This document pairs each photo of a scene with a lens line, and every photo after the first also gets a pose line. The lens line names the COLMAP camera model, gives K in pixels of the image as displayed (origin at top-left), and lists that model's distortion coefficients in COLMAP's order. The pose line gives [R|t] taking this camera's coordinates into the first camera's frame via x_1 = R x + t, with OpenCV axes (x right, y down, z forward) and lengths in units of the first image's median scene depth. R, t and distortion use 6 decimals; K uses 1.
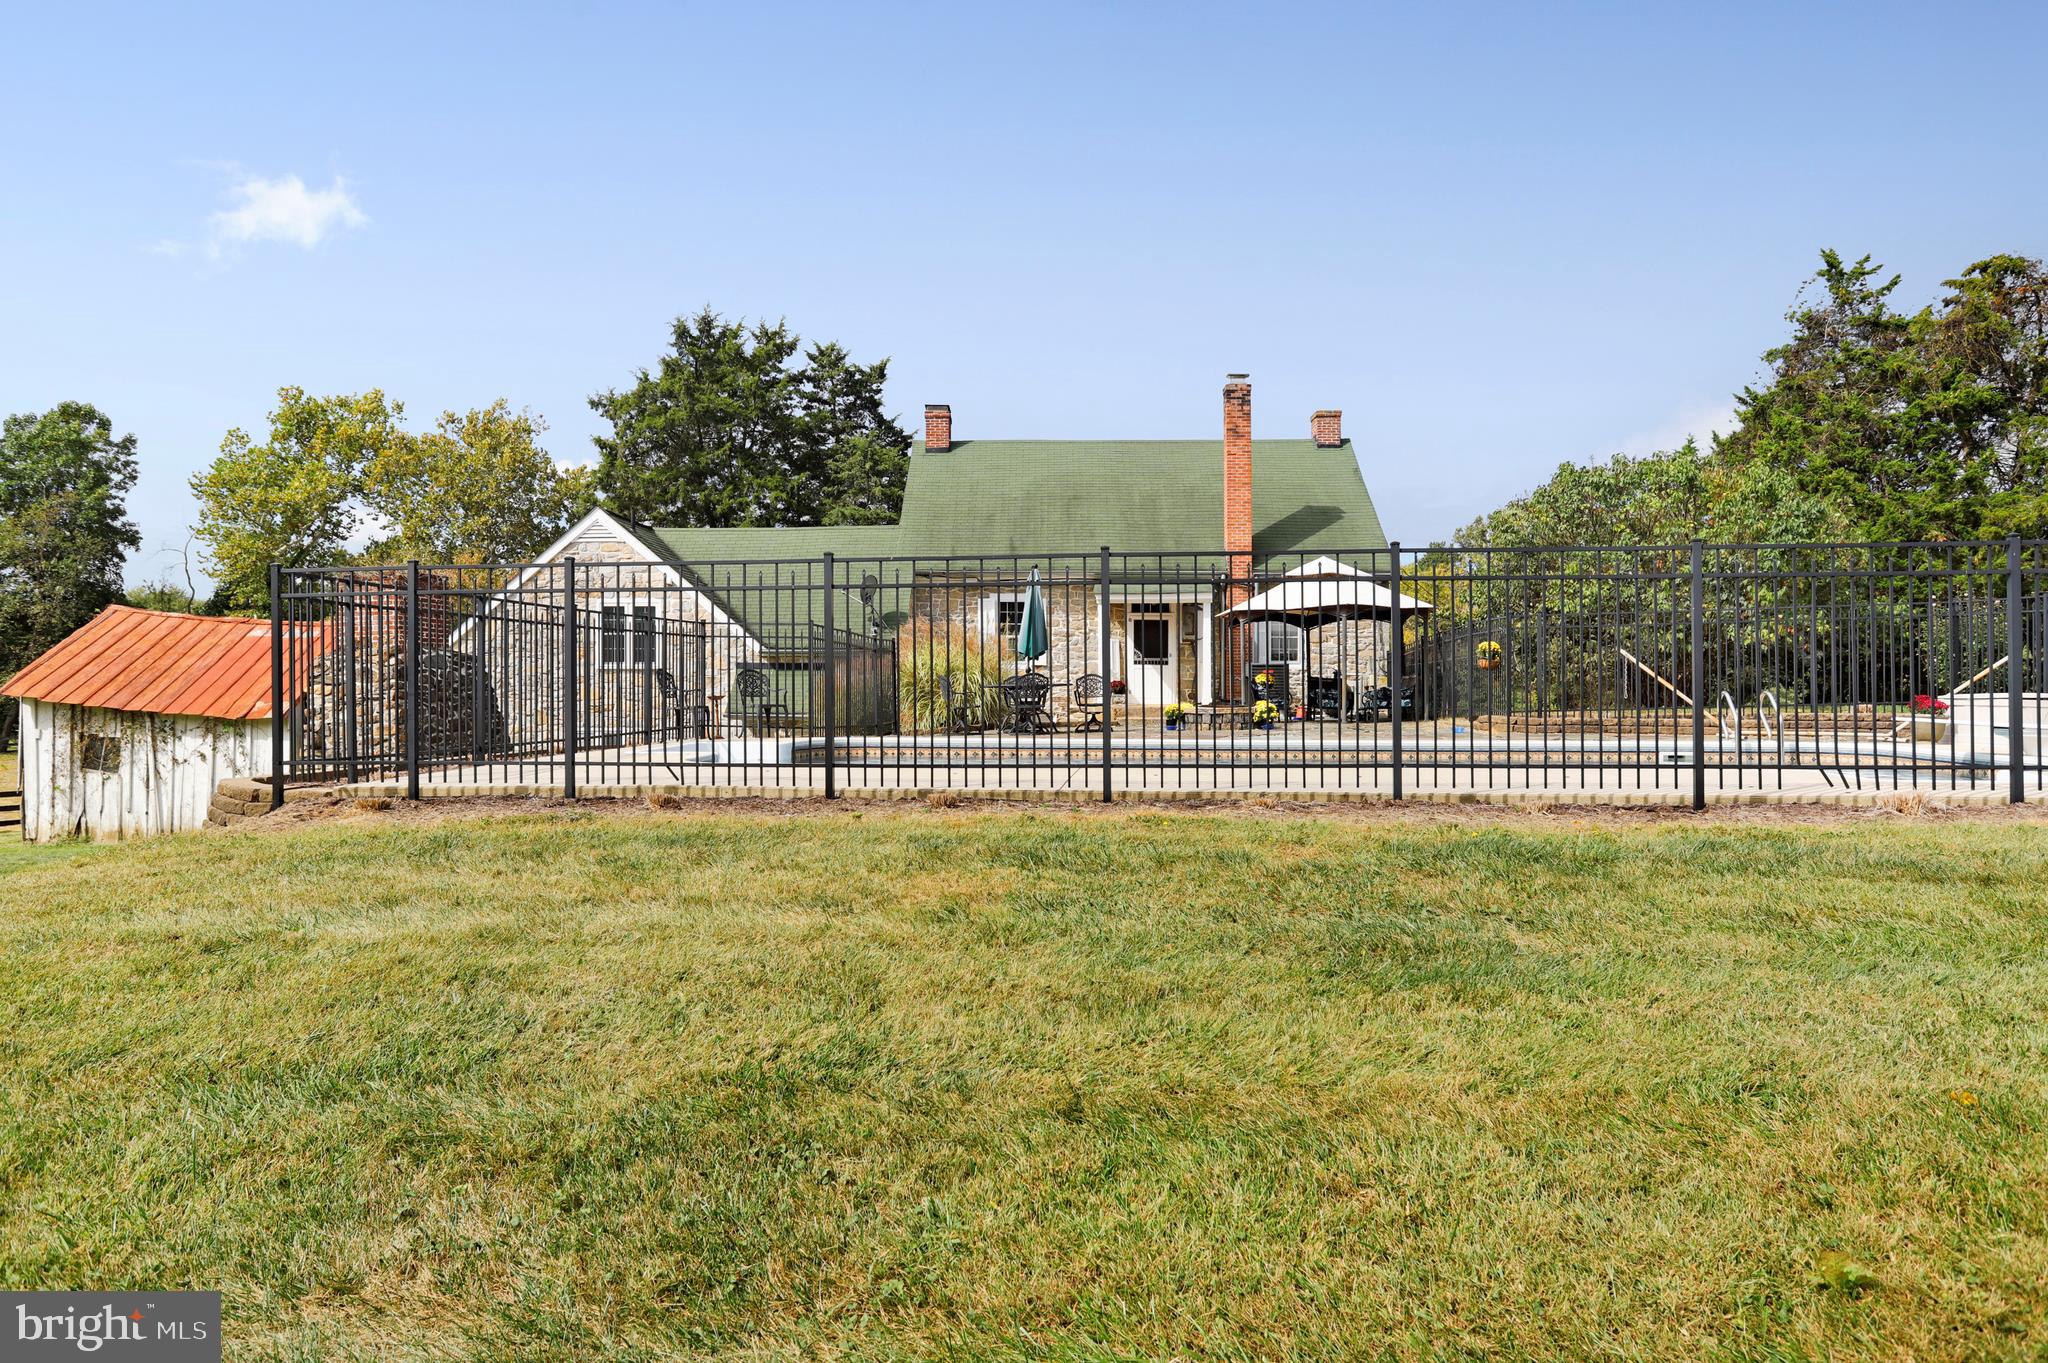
lens RADIAL K [[1321.6, 0, 1024.0], [0, 1321.6, 681.5], [0, 0, 1]] dist [-0.007435, 0.000601]
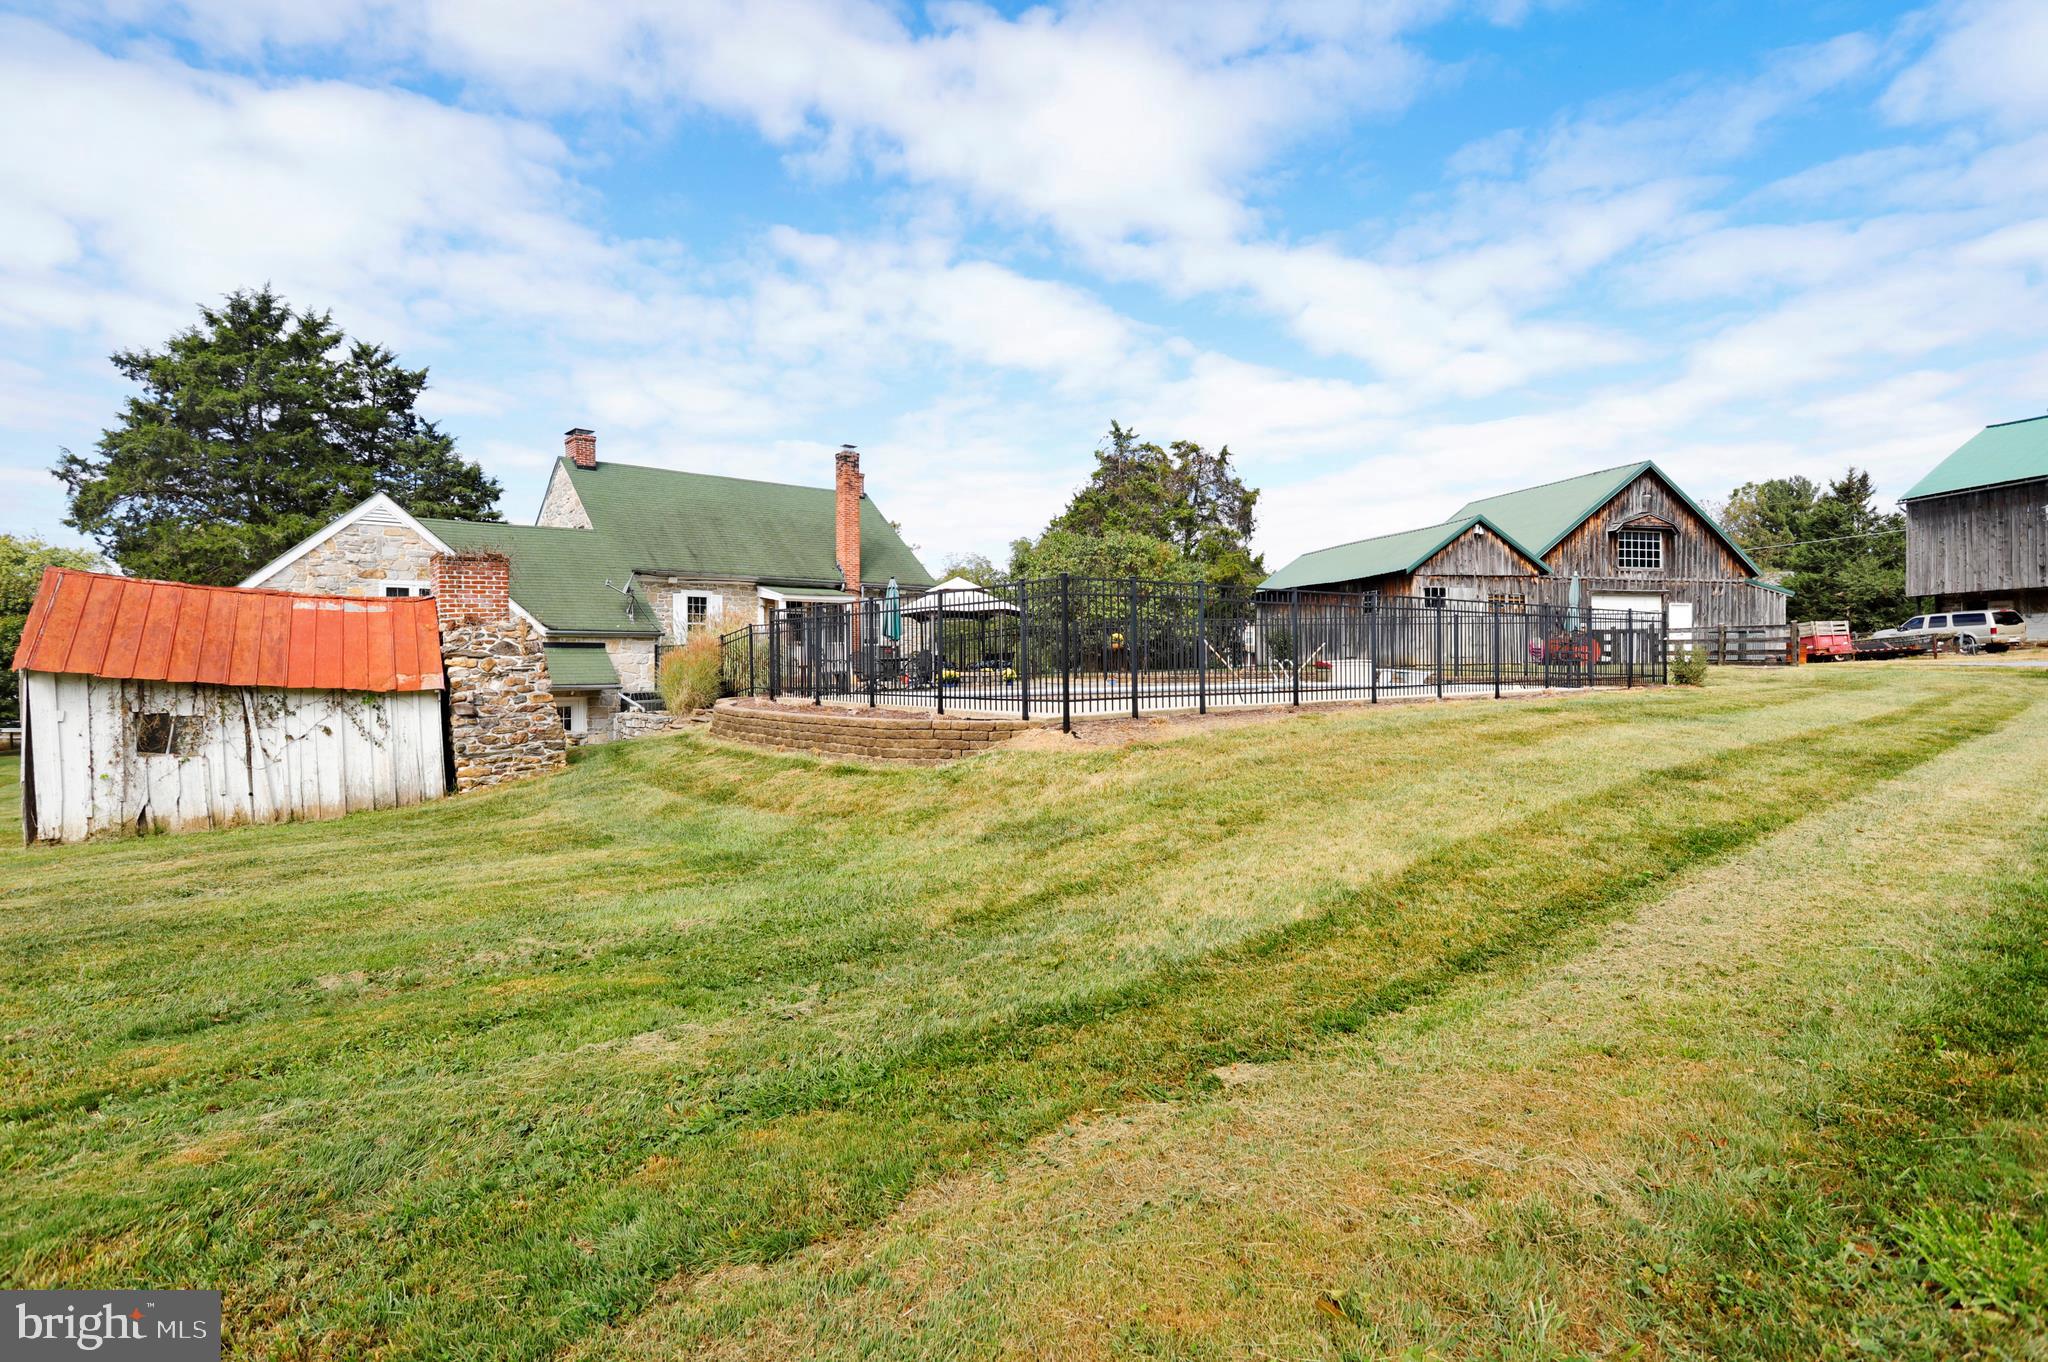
lens RADIAL K [[1065.9, 0, 1024.0], [0, 1065.9, 681.0], [0, 0, 1]] dist [-0.064586, 0.037953]
pose [[0.705422, -0.014286, 0.708644, -0.520657], [0.004130, 0.999863, 0.016045, 0.005814], [-0.708776, -0.008392, 0.705384, 0.050656]]
